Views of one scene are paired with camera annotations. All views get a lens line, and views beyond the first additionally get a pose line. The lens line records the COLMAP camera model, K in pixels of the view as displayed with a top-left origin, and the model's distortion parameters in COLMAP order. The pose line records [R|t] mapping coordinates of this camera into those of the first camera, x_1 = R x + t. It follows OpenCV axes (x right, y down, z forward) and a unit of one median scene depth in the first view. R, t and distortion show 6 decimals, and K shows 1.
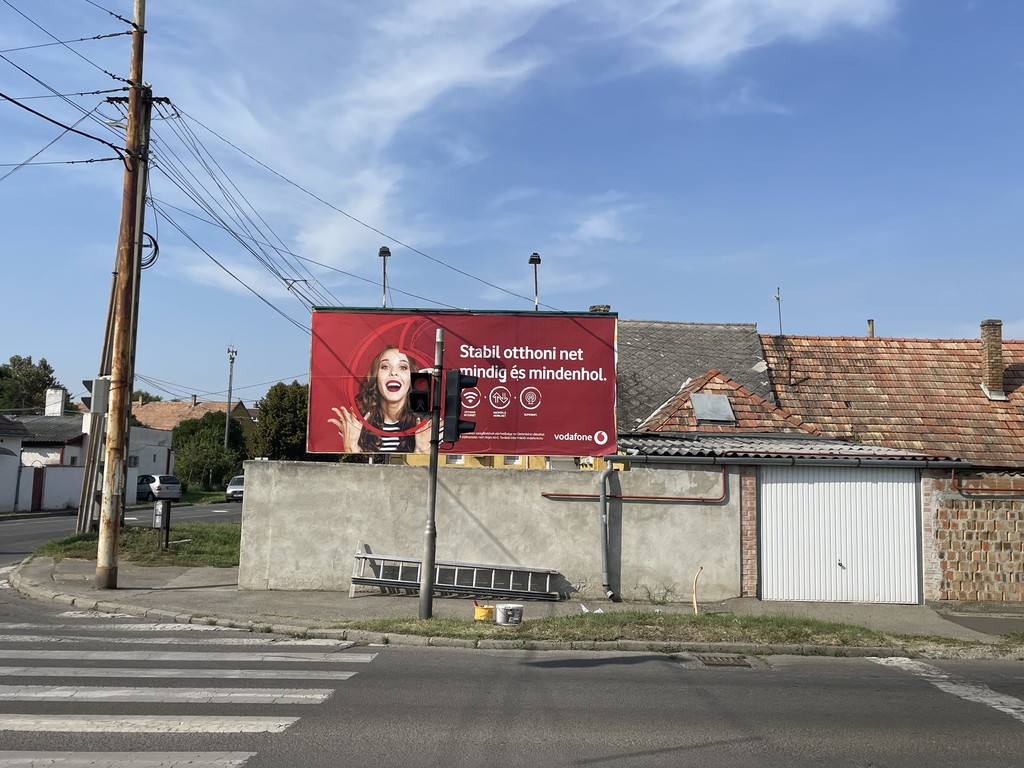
lens RADIAL K [[1011.8, 0, 512.0], [0, 1011.8, 384.0], [0, 0, 1]] dist [0.054065, -0.002958]
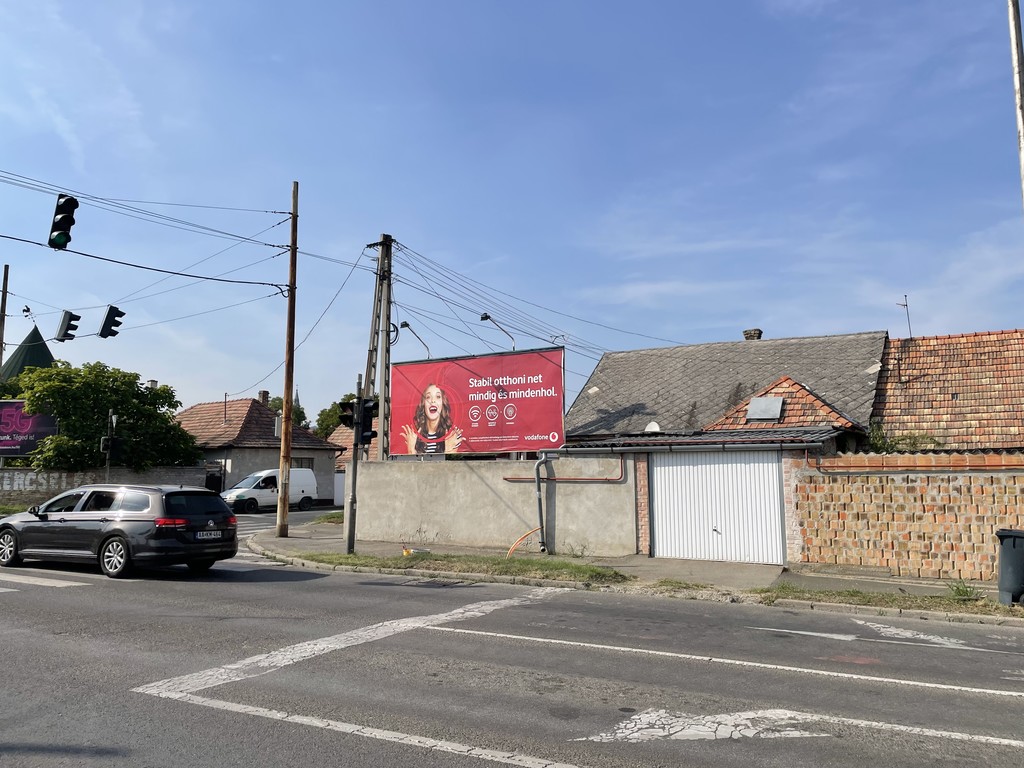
lens RADIAL K [[792.9, 0, 505.7], [0, 792.9, 381.9], [0, 0, 1]] dist [0.060072, -0.001497]
pose [[0.846803, -0.083264, -0.525349, 0.627171], [0.064909, 0.996466, -0.053307, 0.032394], [0.527931, 0.011041, 0.849215, 0.040441]]
